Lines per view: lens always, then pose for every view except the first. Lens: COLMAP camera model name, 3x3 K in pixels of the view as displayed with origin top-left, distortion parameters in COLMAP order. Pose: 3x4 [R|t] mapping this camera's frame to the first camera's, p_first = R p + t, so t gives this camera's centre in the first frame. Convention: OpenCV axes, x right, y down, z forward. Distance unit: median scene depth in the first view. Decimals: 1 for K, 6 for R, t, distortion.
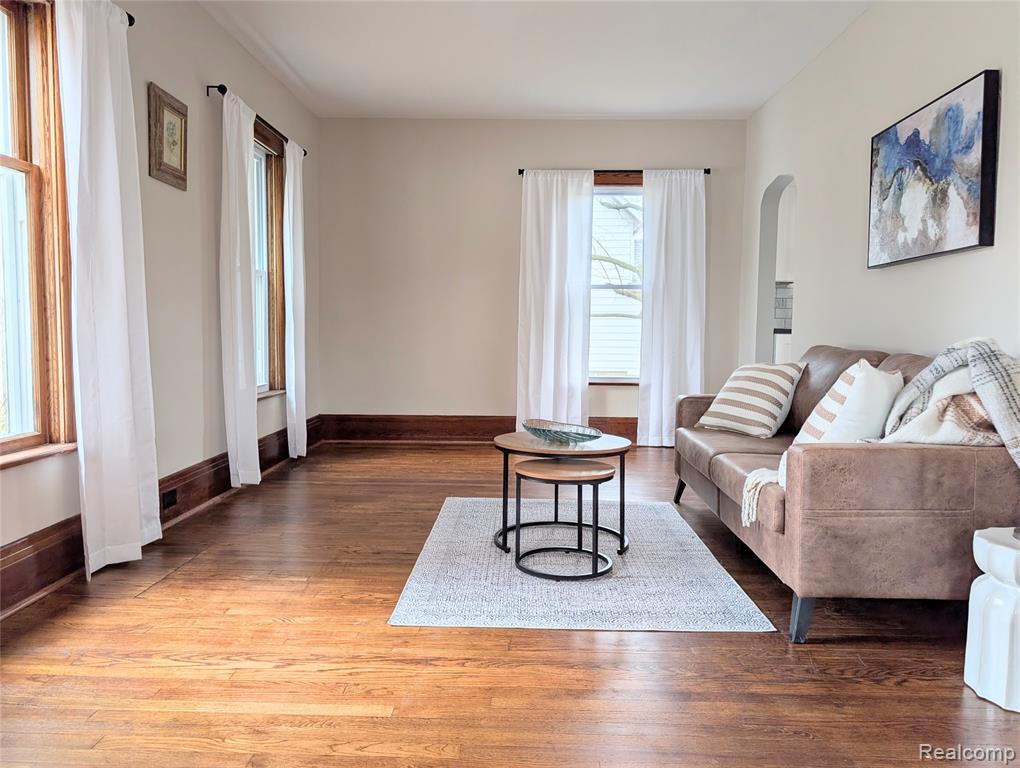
lens RADIAL K [[740.0, 0, 509.8], [0, 740.0, 383.0], [0, 0, 1]] dist [0.004166, -0.000929]
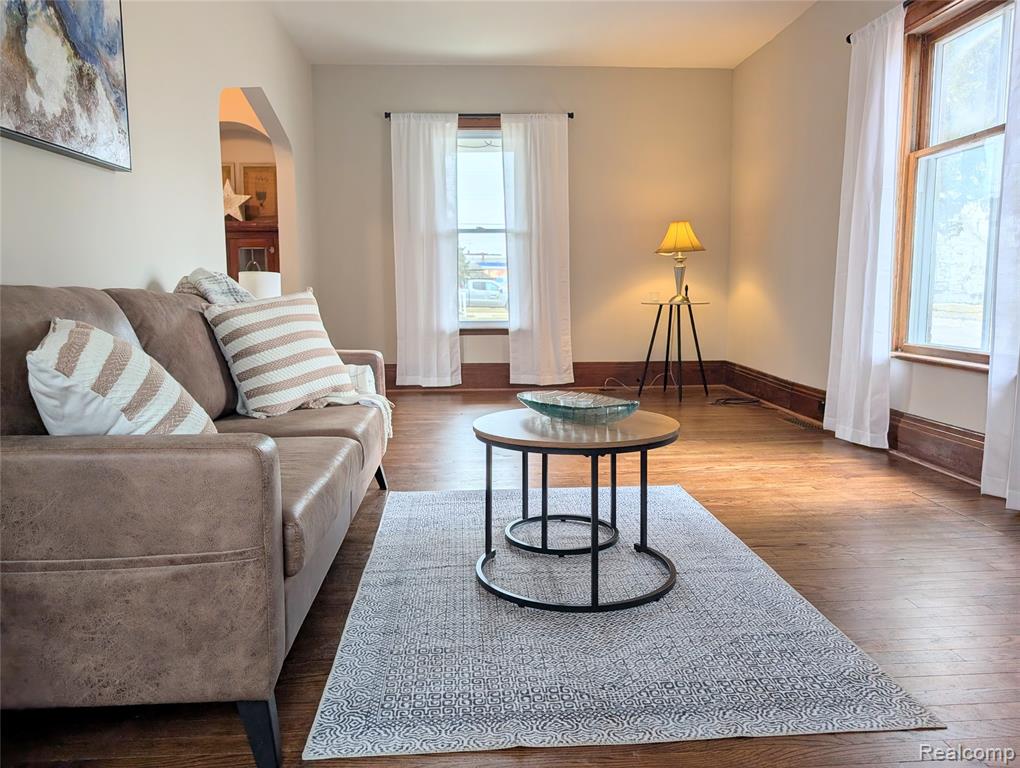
lens RADIAL K [[740.0, 0, 511.1], [0, 740.0, 381.4], [0, 0, 1]] dist [0.004166, -0.000929]
pose [[-0.995890, 0.010555, -0.089950, 0.218715], [-0.007393, 0.980398, 0.196891, -0.104035], [0.090265, 0.196746, -0.976290, 1.904860]]
